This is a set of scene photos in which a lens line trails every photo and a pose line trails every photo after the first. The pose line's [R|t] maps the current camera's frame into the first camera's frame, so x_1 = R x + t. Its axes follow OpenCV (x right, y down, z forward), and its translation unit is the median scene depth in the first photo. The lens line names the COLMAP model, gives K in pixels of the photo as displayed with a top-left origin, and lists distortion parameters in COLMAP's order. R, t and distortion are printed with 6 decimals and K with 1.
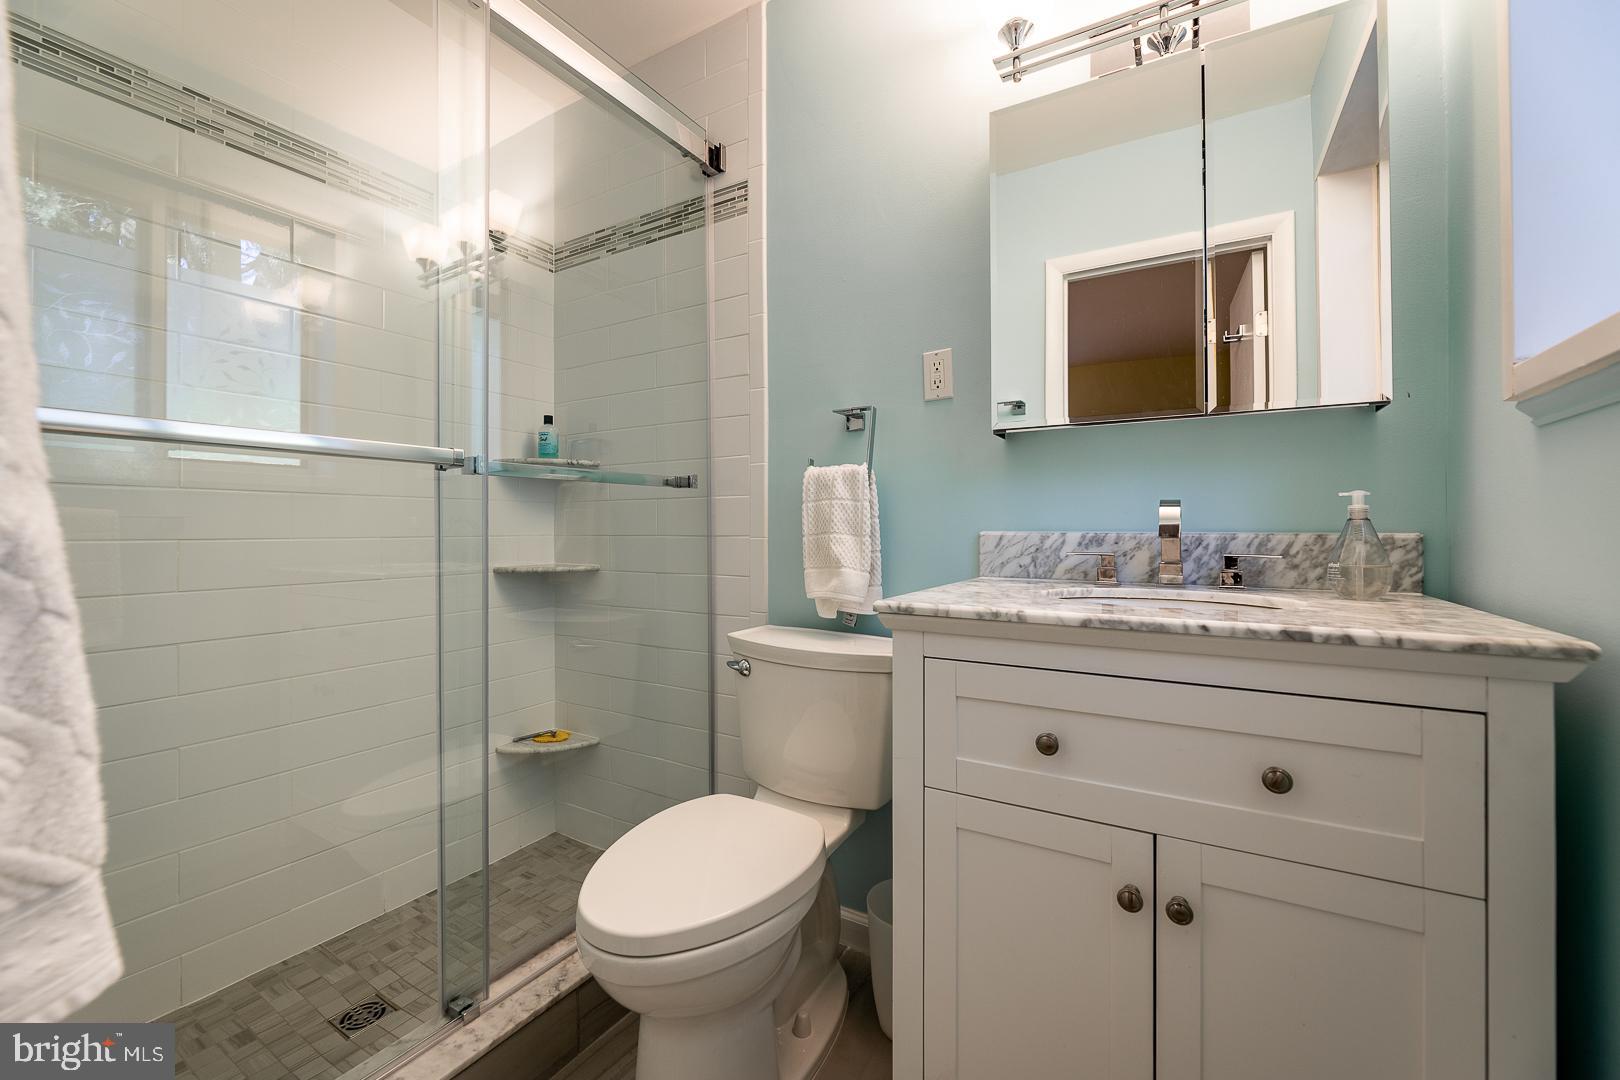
lens RADIAL K [[652.7, 0, 807.5], [0, 652.7, 531.6], [0, 0, 1]] dist [-0.005885, -0.000352]
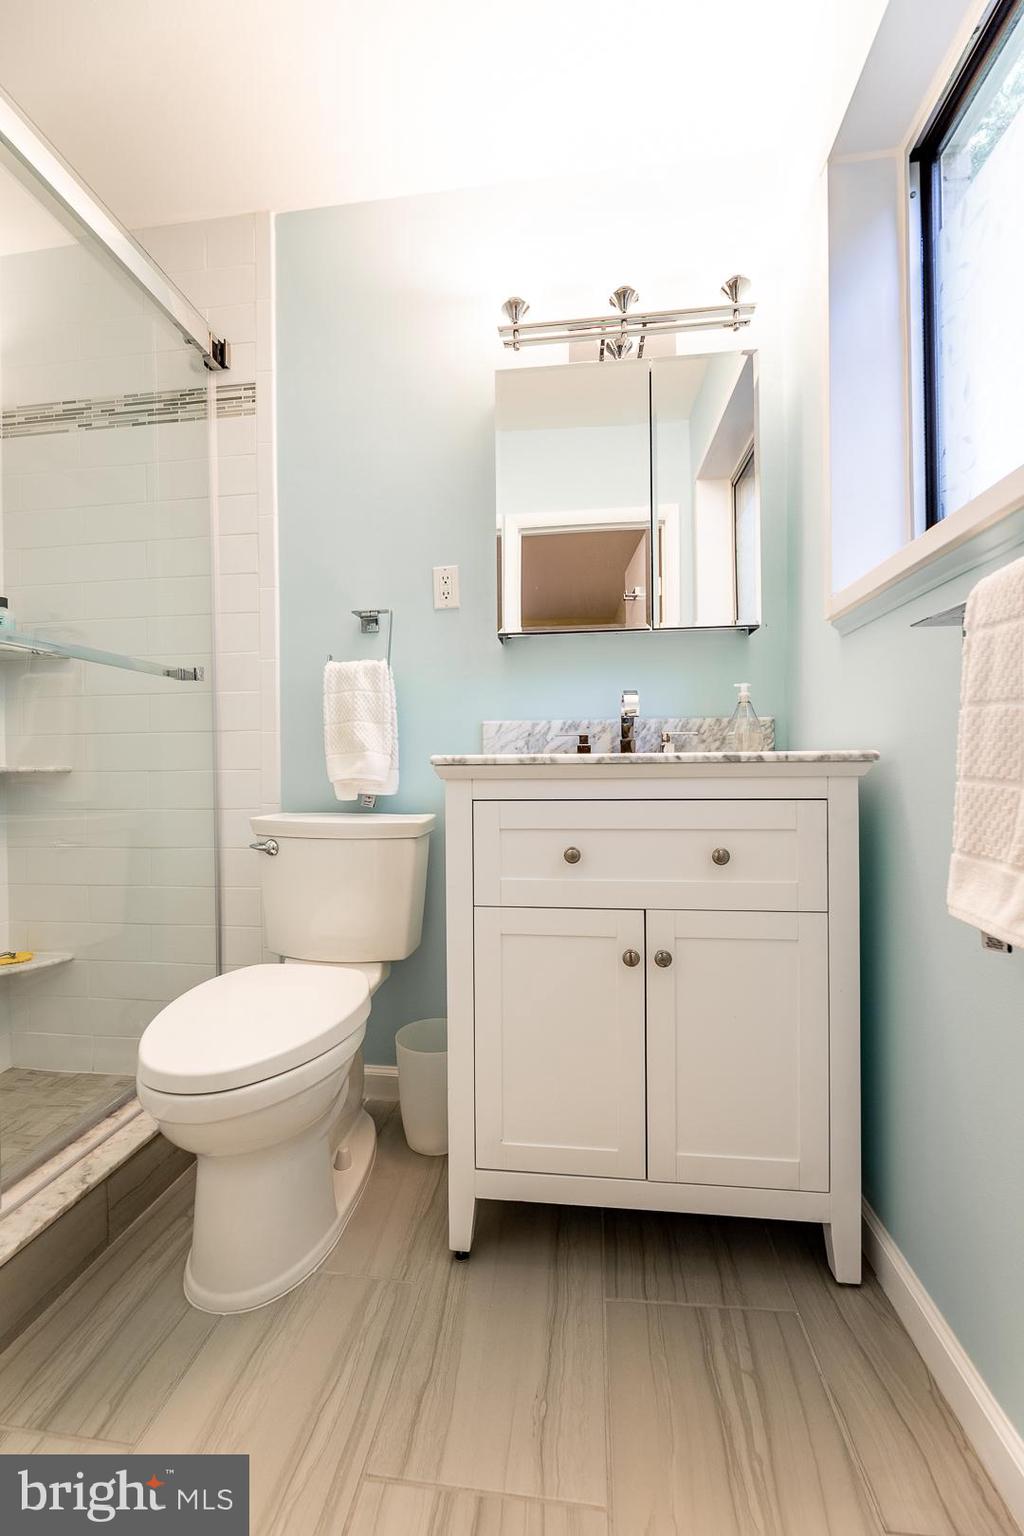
lens RADIAL K [[618.9, 0, 489.6], [0, 618.9, 787.6], [0, 0, 1]] dist [-0.005885, -0.000352]
pose [[0.919529, -0.010243, 0.392889, -0.177925], [0.005589, 0.999900, 0.012988, 0.110657], [-0.392983, -0.009747, 0.919494, -0.054454]]
